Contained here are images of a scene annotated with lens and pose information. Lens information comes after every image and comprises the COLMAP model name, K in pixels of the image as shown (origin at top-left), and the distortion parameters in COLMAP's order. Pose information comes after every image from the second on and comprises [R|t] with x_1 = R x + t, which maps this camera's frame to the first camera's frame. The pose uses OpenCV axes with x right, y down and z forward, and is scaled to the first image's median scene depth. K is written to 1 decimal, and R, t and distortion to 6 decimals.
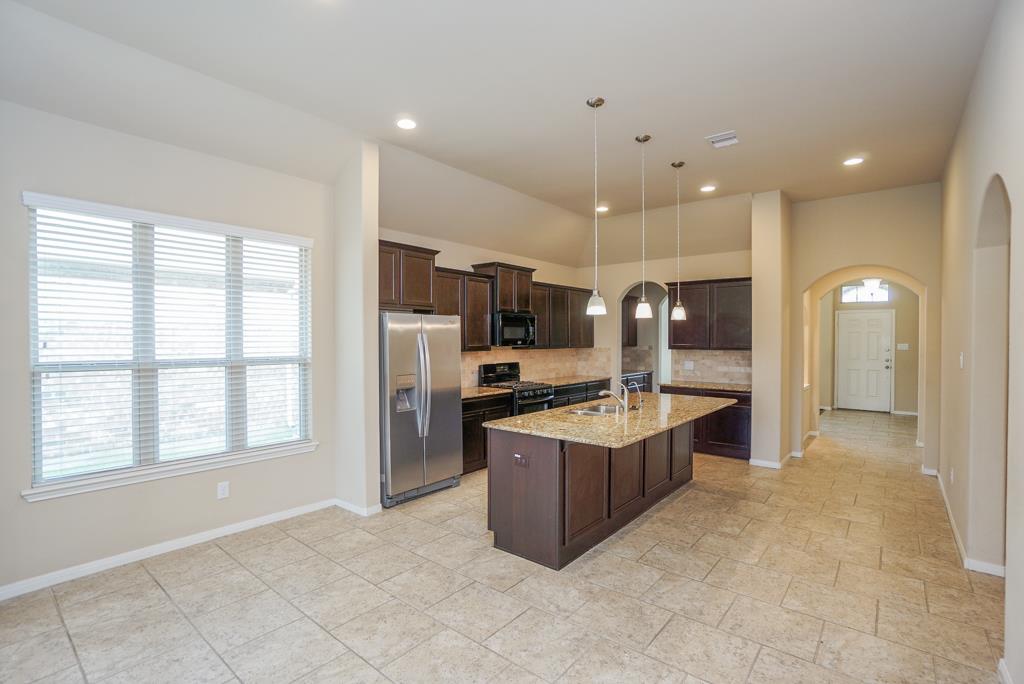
lens RADIAL K [[472.8, 0, 512.0], [0, 472.8, 342.0], [0, 0, 1]] dist [-0.056786, 0.024324]
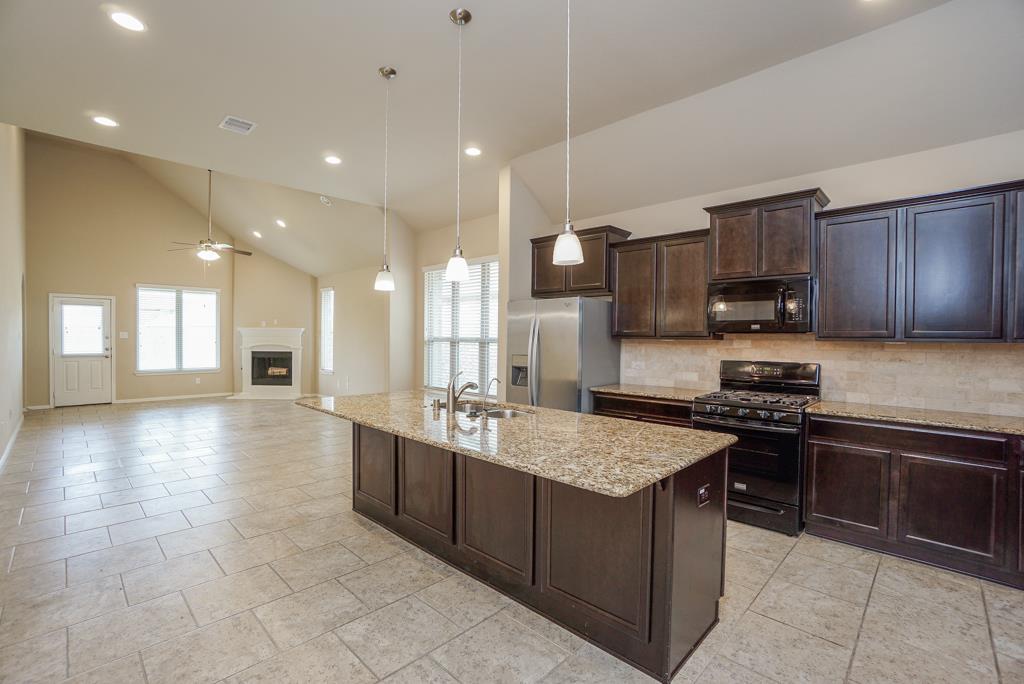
lens RADIAL K [[456.9, 0, 507.1], [0, 456.9, 345.4], [0, 0, 1]] dist [-0.064016, 0.024058]
pose [[-0.083752, 0.014271, -0.996384, 0.623544], [-0.017470, 0.999723, 0.015787, 0.021516], [0.996333, 0.018729, -0.083480, 0.762670]]
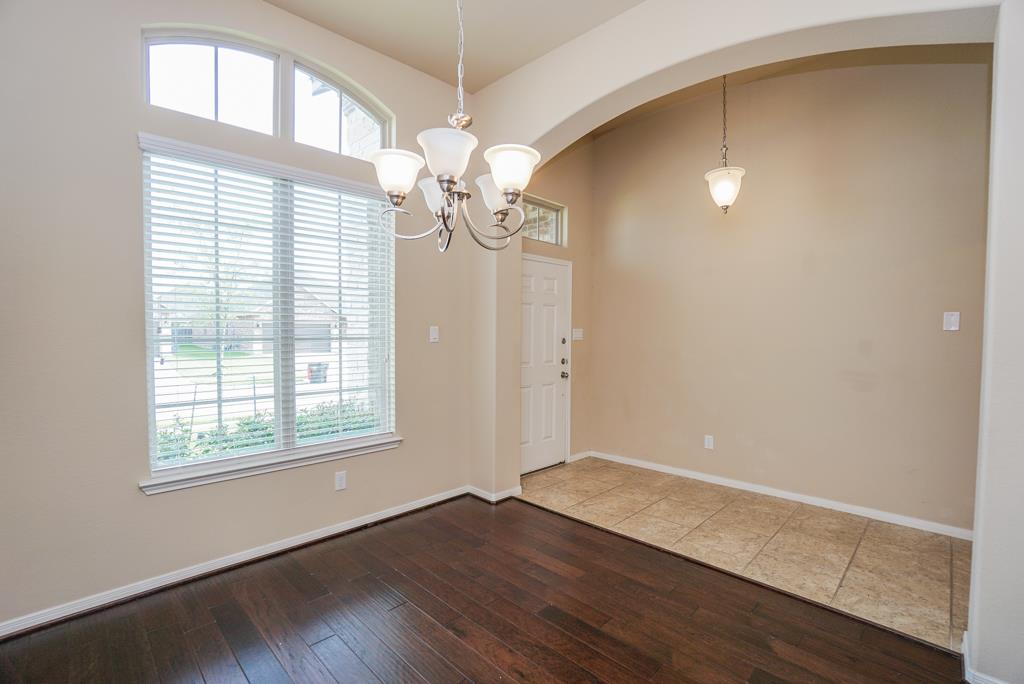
lens RADIAL K [[456.9, 0, 507.1], [0, 456.9, 345.4], [0, 0, 1]] dist [-0.064016, 0.024058]
pose [[0.099291, -0.032286, 0.994534, 0.486715], [0.002489, 0.999478, 0.032198, 0.009373], [-0.995055, -0.000722, 0.099320, 1.574720]]
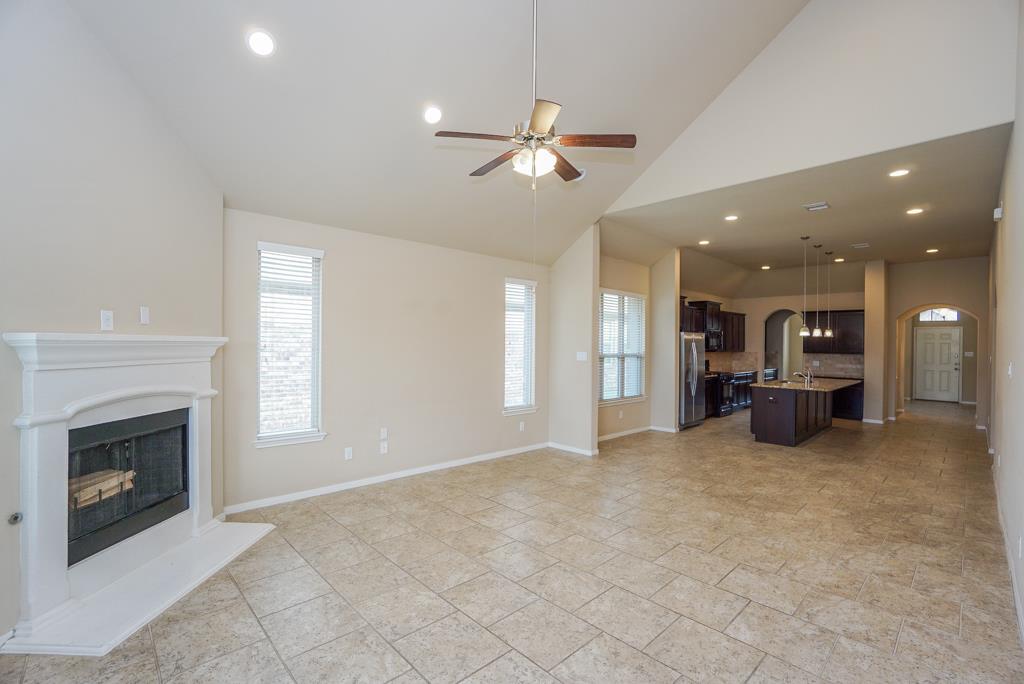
lens RADIAL K [[456.9, 0, 507.1], [0, 456.9, 345.4], [0, 0, 1]] dist [-0.064016, 0.024058]
pose [[0.992481, 0.010755, -0.121922, -0.543575], [-0.011176, 0.999934, -0.002770, 0.005042], [0.121884, 0.004112, 0.992536, -0.705473]]
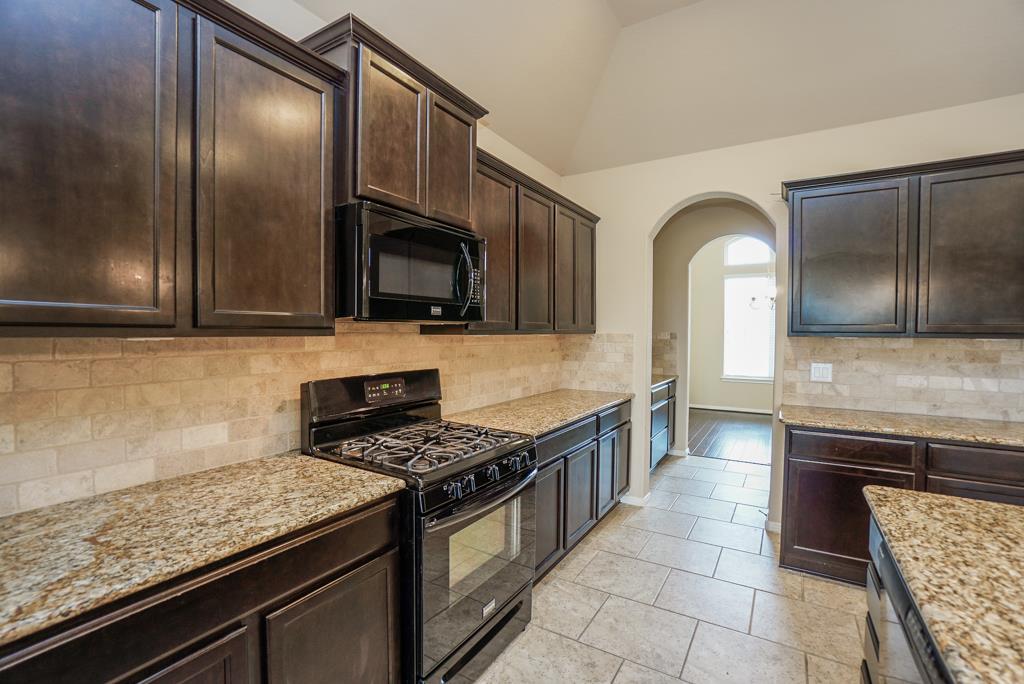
lens RADIAL K [[472.8, 0, 512.0], [0, 472.8, 342.0], [0, 0, 1]] dist [-0.056786, 0.024324]
pose [[0.988492, 0.001812, 0.151261, 0.018740], [-0.004306, 0.999860, 0.016167, 0.017366], [-0.151210, -0.016632, 0.988362, 0.701456]]
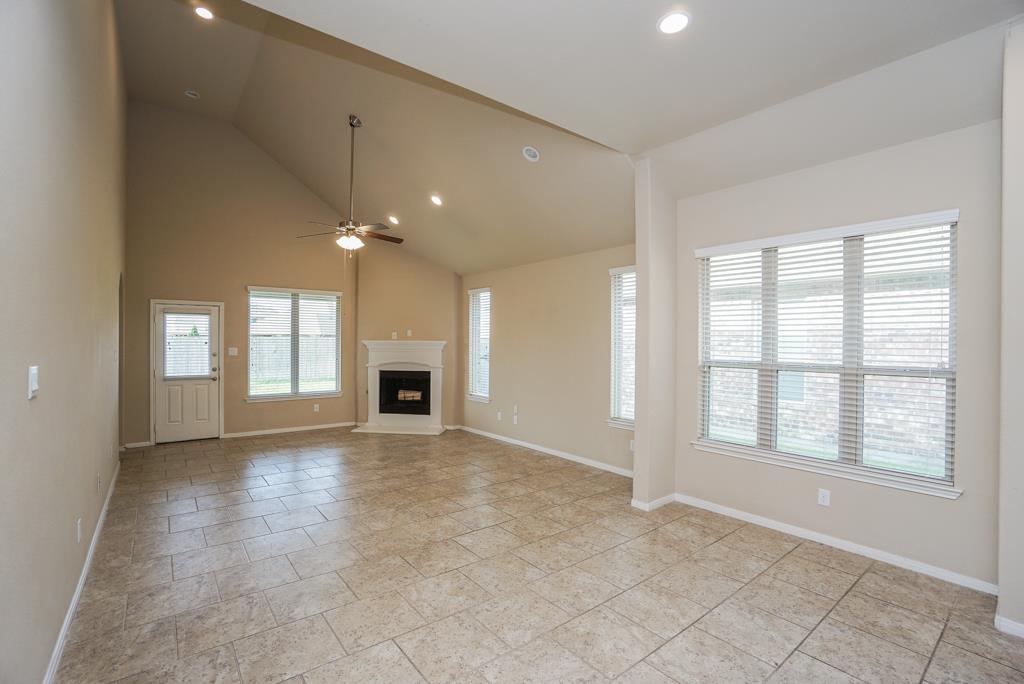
lens RADIAL K [[456.9, 0, 507.1], [0, 456.9, 345.4], [0, 0, 1]] dist [-0.064016, 0.024058]
pose [[-0.209940, 0.001513, -0.977713, 0.261440], [-0.014982, 0.999876, 0.004764, 0.000265], [0.977600, 0.015648, -0.209891, 0.312505]]
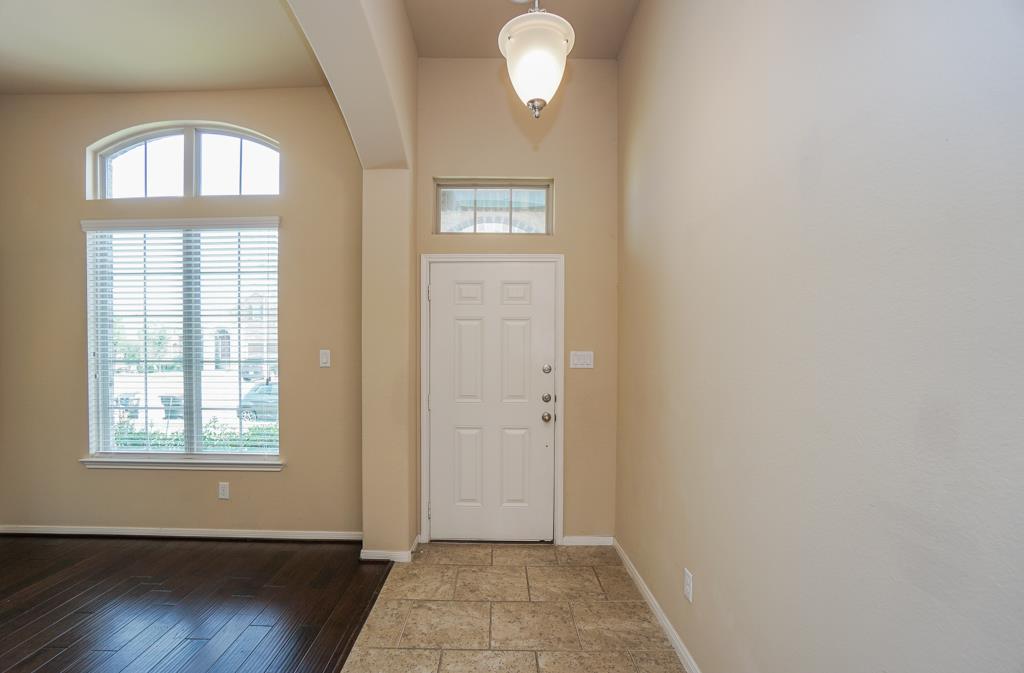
lens RADIAL K [[462.5, 0, 495.0], [0, 462.5, 353.5], [0, 0, 1]] dist [-0.063181, 0.021778]
pose [[0.775223, -0.005712, 0.631662, 0.873168], [0.004052, 0.999984, 0.004070, 0.006445], [-0.631675, -0.000595, 0.775233, 1.167651]]
